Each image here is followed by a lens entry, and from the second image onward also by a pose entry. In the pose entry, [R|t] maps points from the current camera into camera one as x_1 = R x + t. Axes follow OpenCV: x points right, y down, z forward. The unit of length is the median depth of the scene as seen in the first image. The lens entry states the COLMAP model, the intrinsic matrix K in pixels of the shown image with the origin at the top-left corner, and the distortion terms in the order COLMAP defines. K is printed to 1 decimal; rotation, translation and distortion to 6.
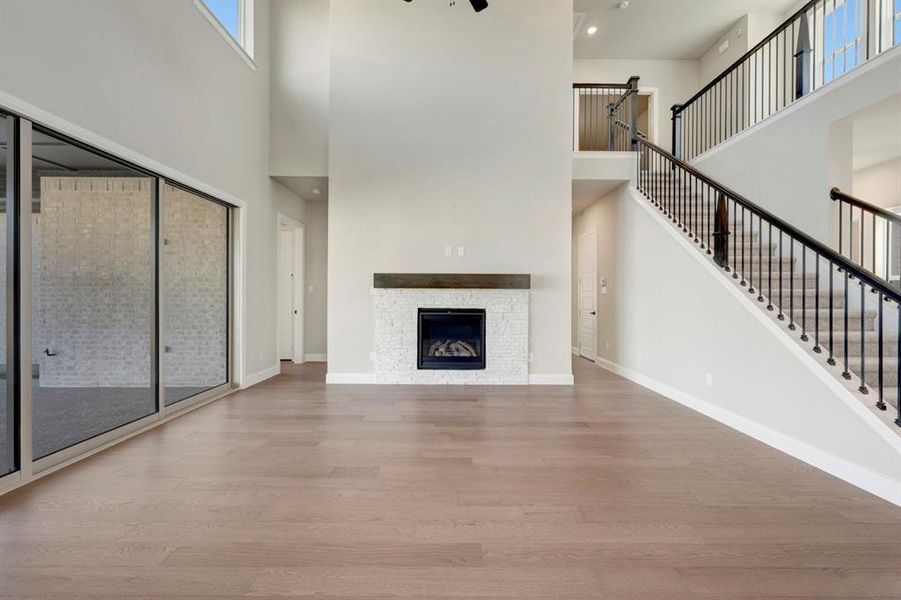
lens RADIAL K [[359.1, 0, 458.8], [0, 359.1, 296.9], [0, 0, 1]] dist [-0.004825, -0.000025]
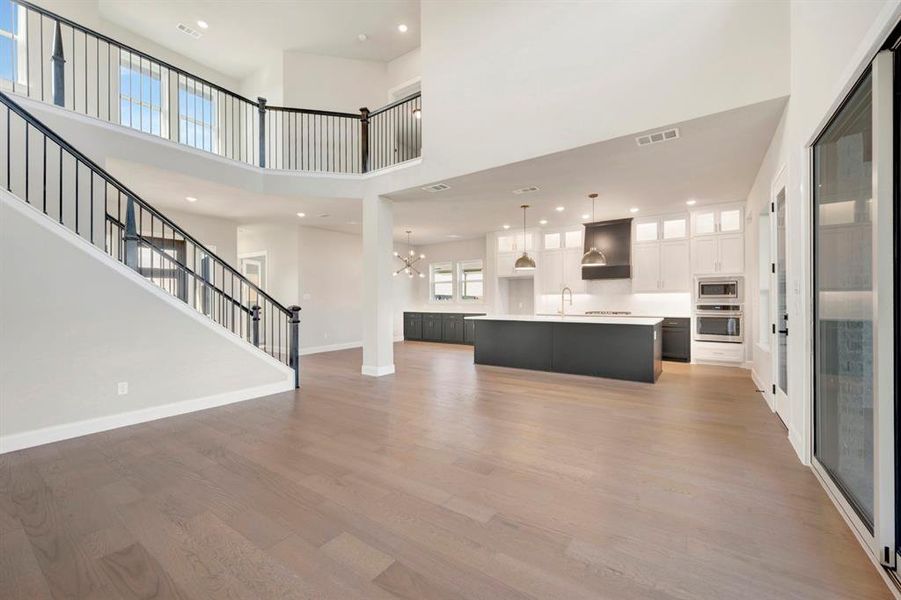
lens RADIAL K [[359.1, 0, 451.2], [0, 359.1, 303.1], [0, 0, 1]] dist [-0.004825, -0.000025]
pose [[-0.814820, -0.004120, 0.579699, -0.420219], [0.003800, 0.999915, 0.012448, -0.003572], [-0.579701, 0.012345, -0.814736, 0.950154]]
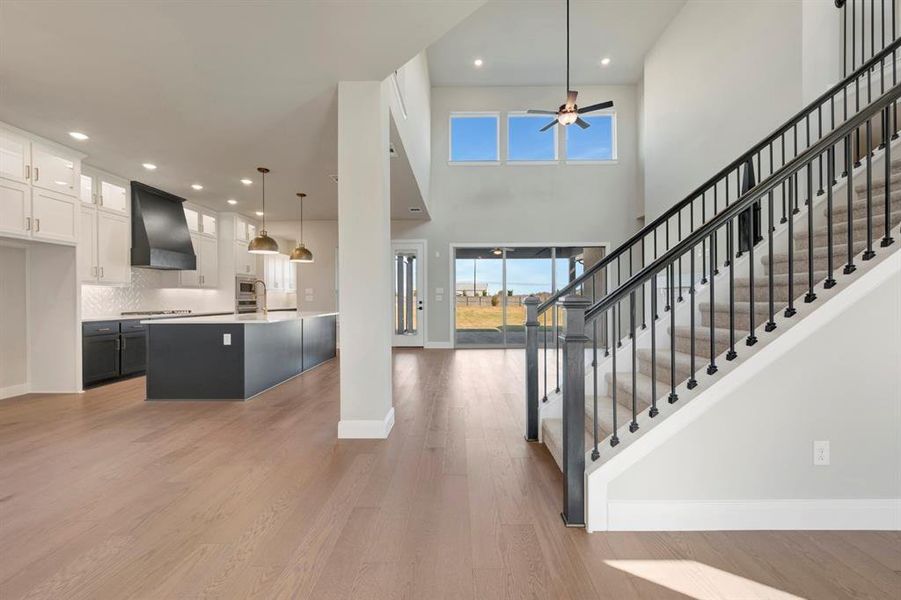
lens RADIAL K [[359.1, 0, 454.6], [0, 359.1, 299.2], [0, 0, 1]] dist [-0.004825, -0.000025]
pose [[-0.018209, 0.000262, -0.999834, 1.128537], [-0.001875, 0.999998, 0.000296, 0.015195], [0.999832, 0.001880, -0.018209, 0.248100]]
